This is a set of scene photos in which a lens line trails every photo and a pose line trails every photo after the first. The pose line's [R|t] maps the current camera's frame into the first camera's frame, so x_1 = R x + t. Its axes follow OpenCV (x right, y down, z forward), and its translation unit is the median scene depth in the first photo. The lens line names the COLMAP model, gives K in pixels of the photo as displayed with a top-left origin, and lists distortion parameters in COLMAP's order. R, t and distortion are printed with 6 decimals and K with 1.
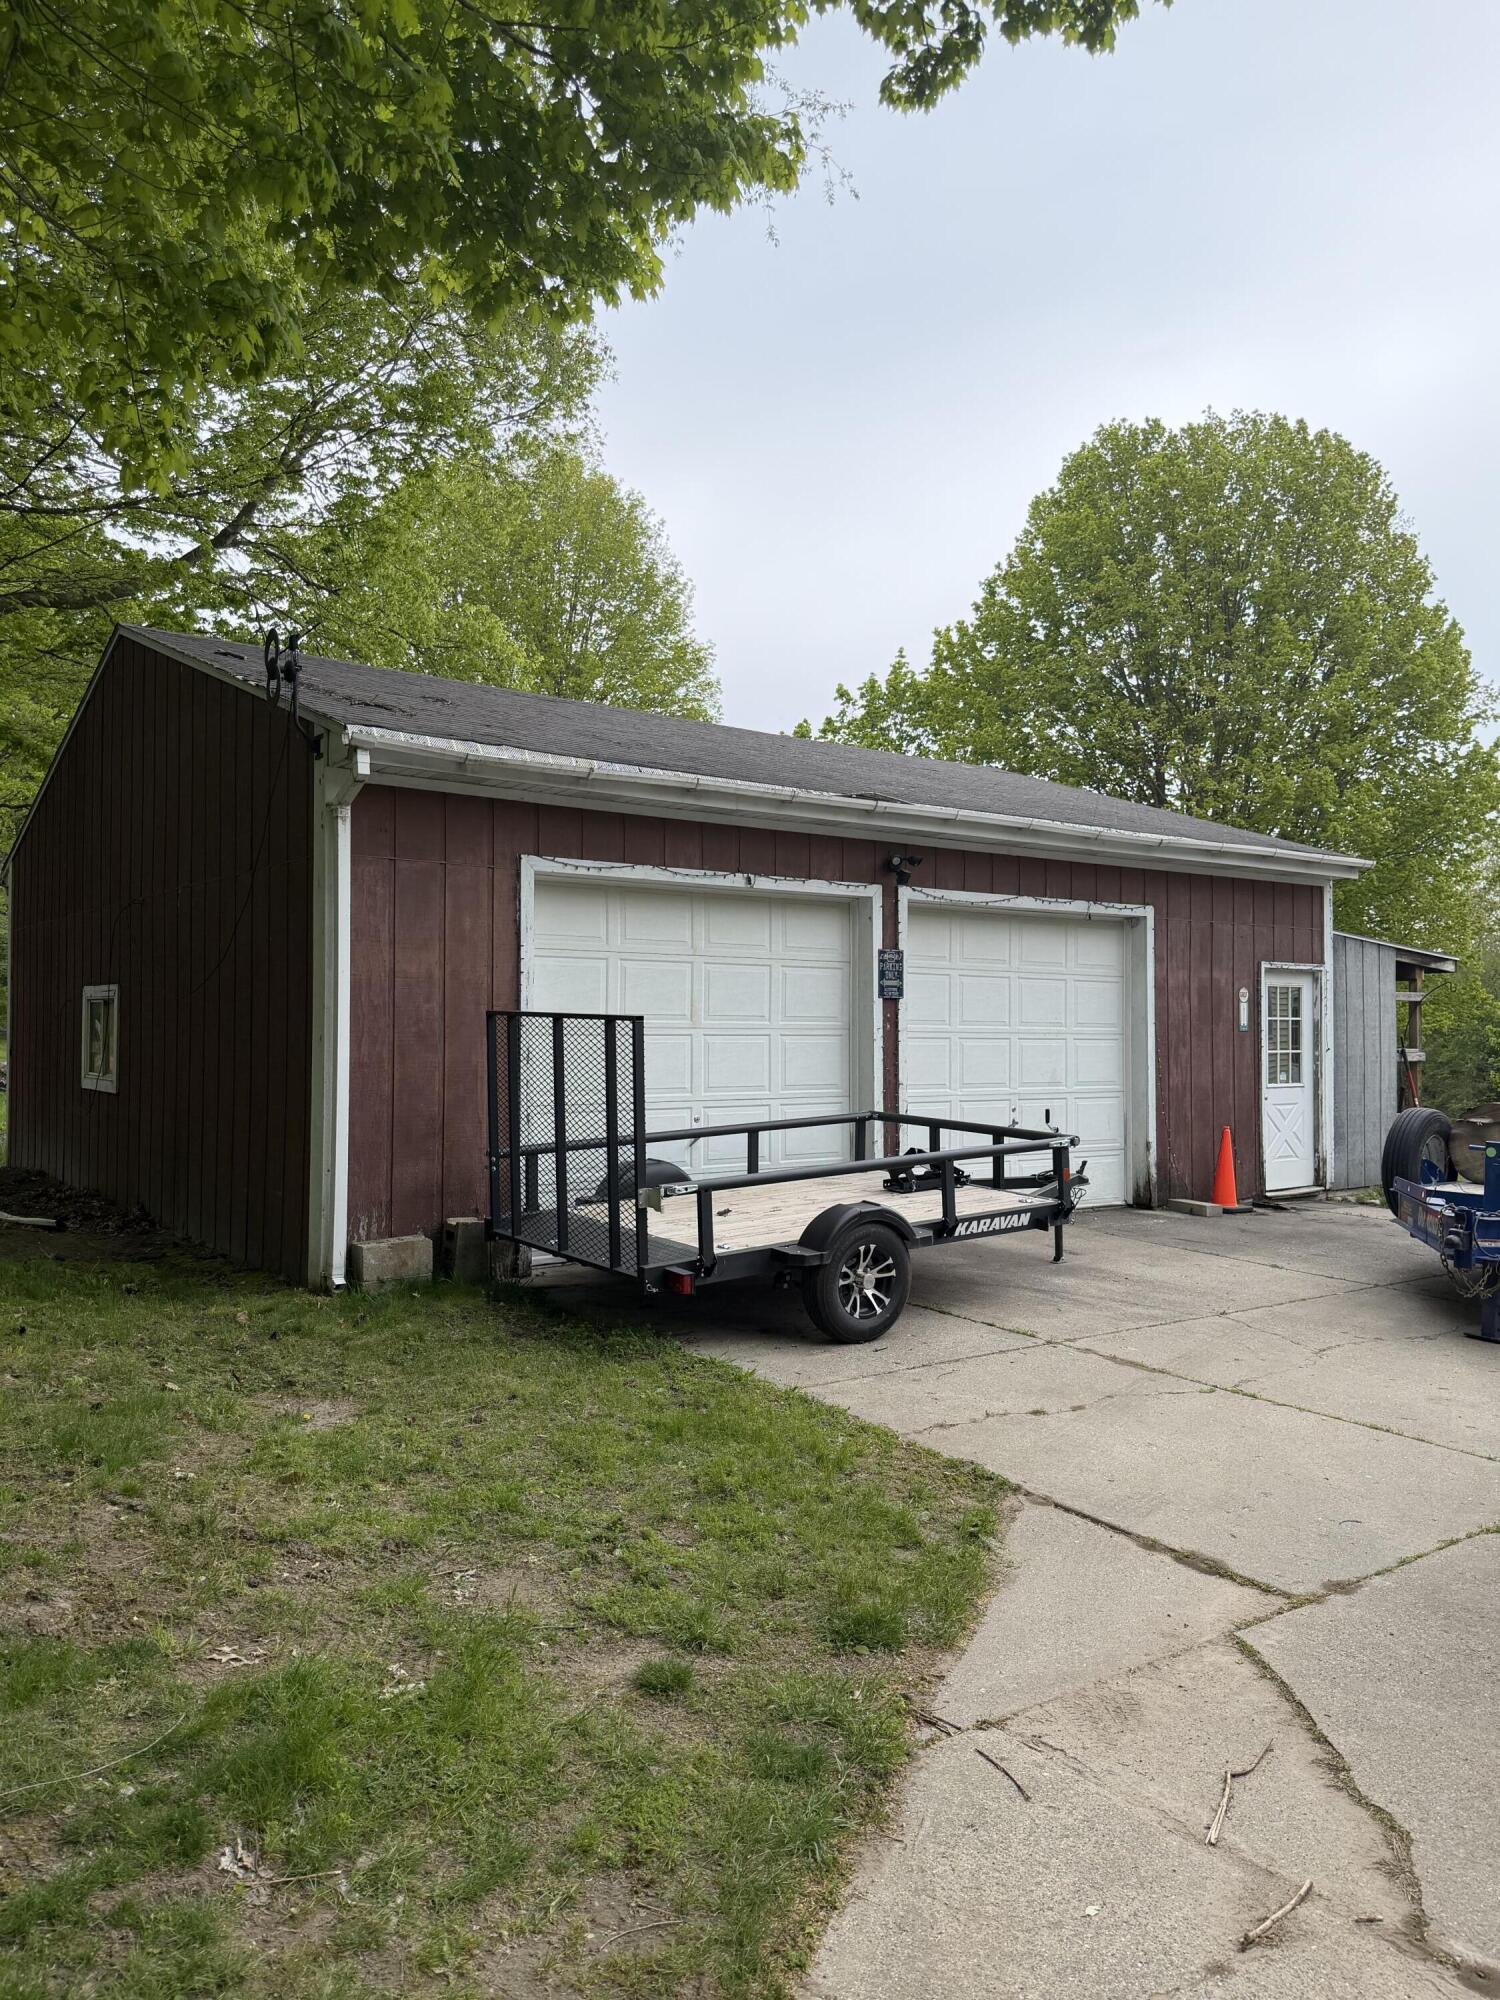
lens RADIAL K [[1421.1, 0, 750.0], [0, 1421.1, 1000.0], [0, 0, 1]] dist [0.107732, 0.000191]
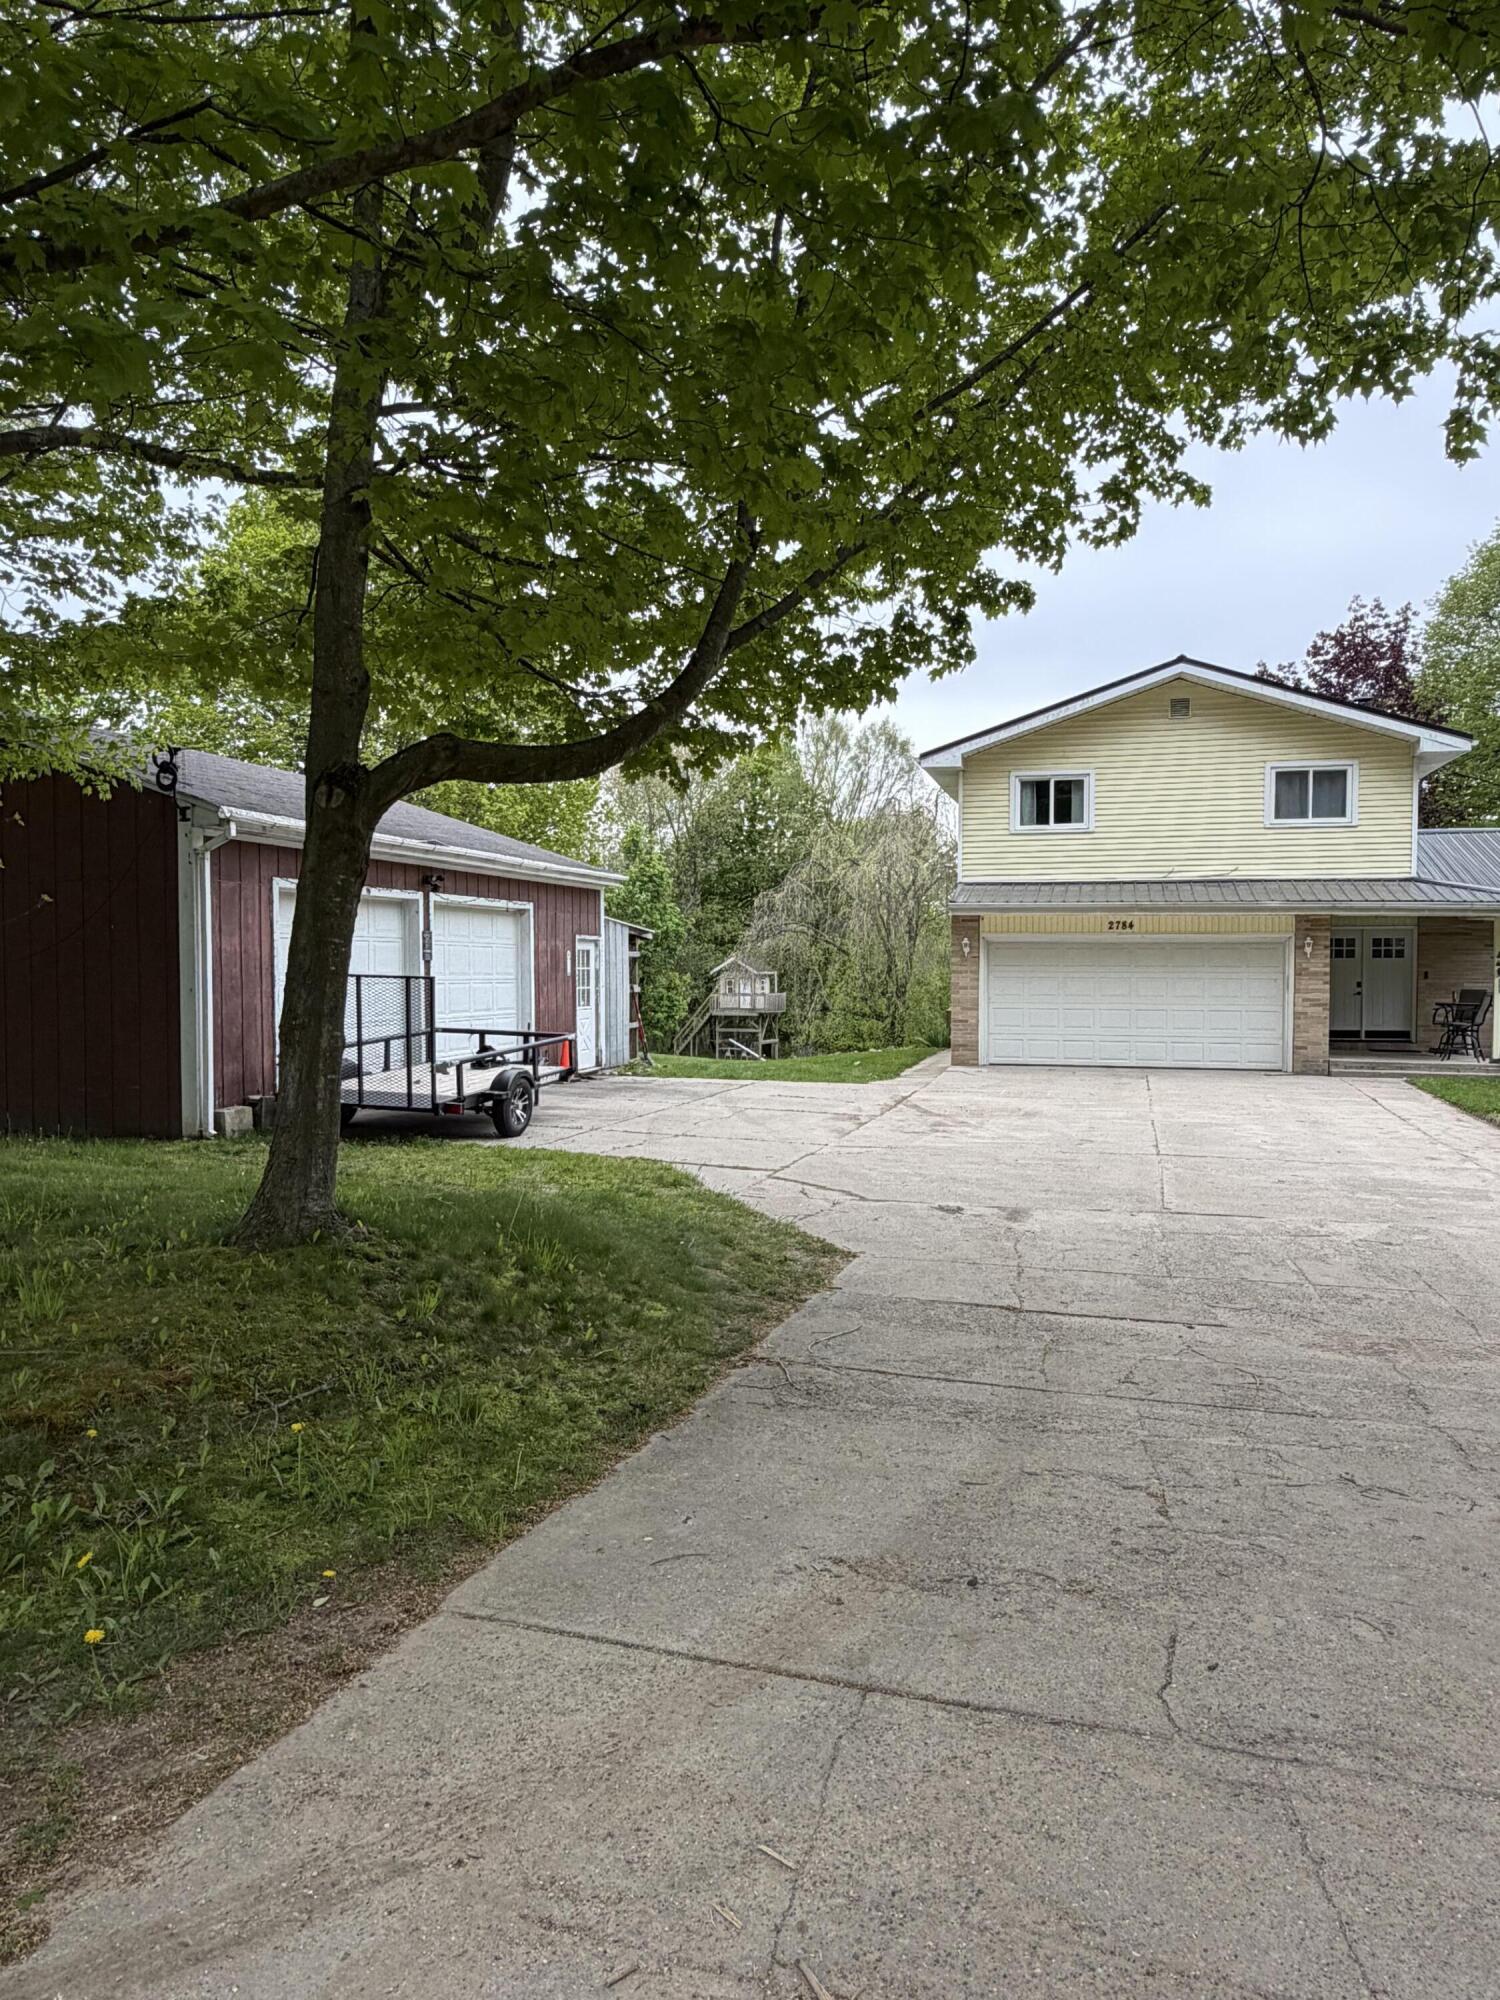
lens RADIAL K [[1368.6, 0, 750.0], [0, 1368.6, 1000.0], [0, 0, 1]] dist [0.012016, -0.001132]
pose [[0.797636, -0.019959, 0.602809, -0.592339], [-0.008030, 0.999012, 0.043703, -0.029254], [-0.603086, -0.039700, 0.796687, -0.527470]]
